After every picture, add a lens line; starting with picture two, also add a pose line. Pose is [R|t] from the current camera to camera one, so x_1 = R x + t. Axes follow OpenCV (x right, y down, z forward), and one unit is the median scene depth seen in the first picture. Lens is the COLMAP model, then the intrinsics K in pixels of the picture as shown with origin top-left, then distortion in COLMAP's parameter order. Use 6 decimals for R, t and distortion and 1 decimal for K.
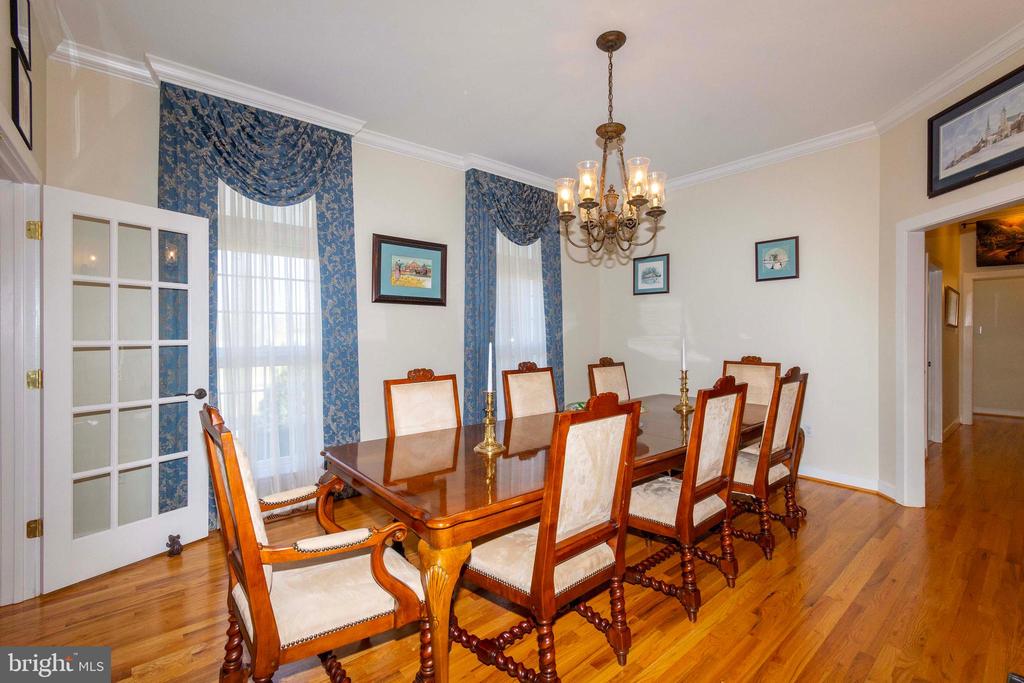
lens RADIAL K [[452.1, 0, 515.3], [0, 452.1, 335.2], [0, 0, 1]] dist [0.000427, -0.000156]
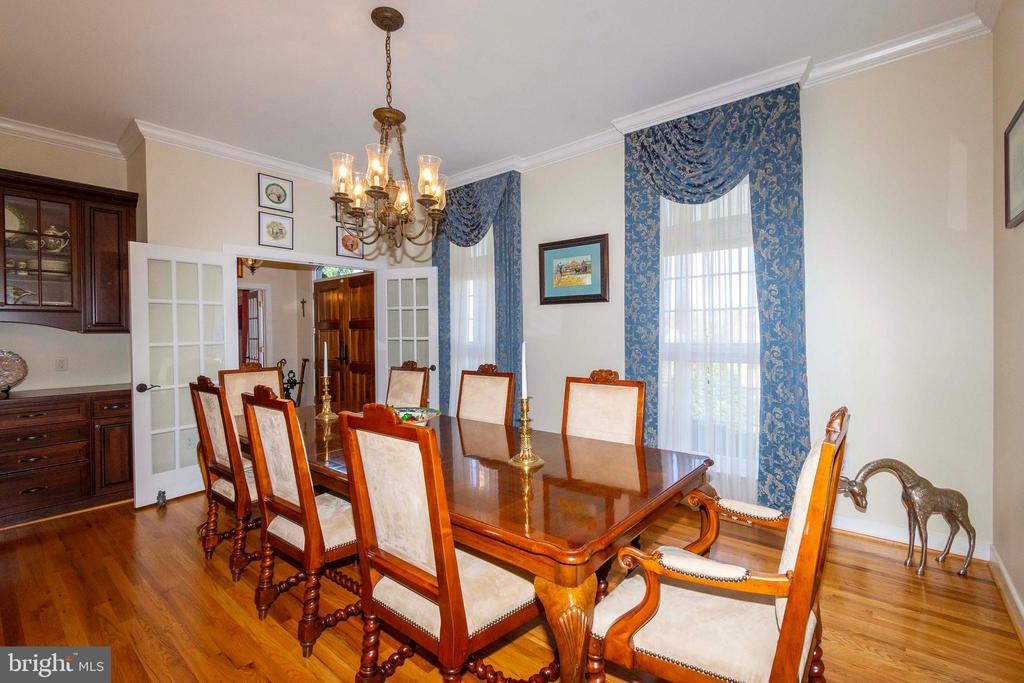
lens RADIAL K [[453.3, 0, 473.4], [0, 453.3, 339.5], [0, 0, 1]] dist [0.000040, 0.000215]
pose [[0.143435, 0.016850, -0.989516, 0.711797], [0.008365, 0.999799, 0.018237, -0.008077], [0.989624, -0.010893, 0.143266, 0.611909]]
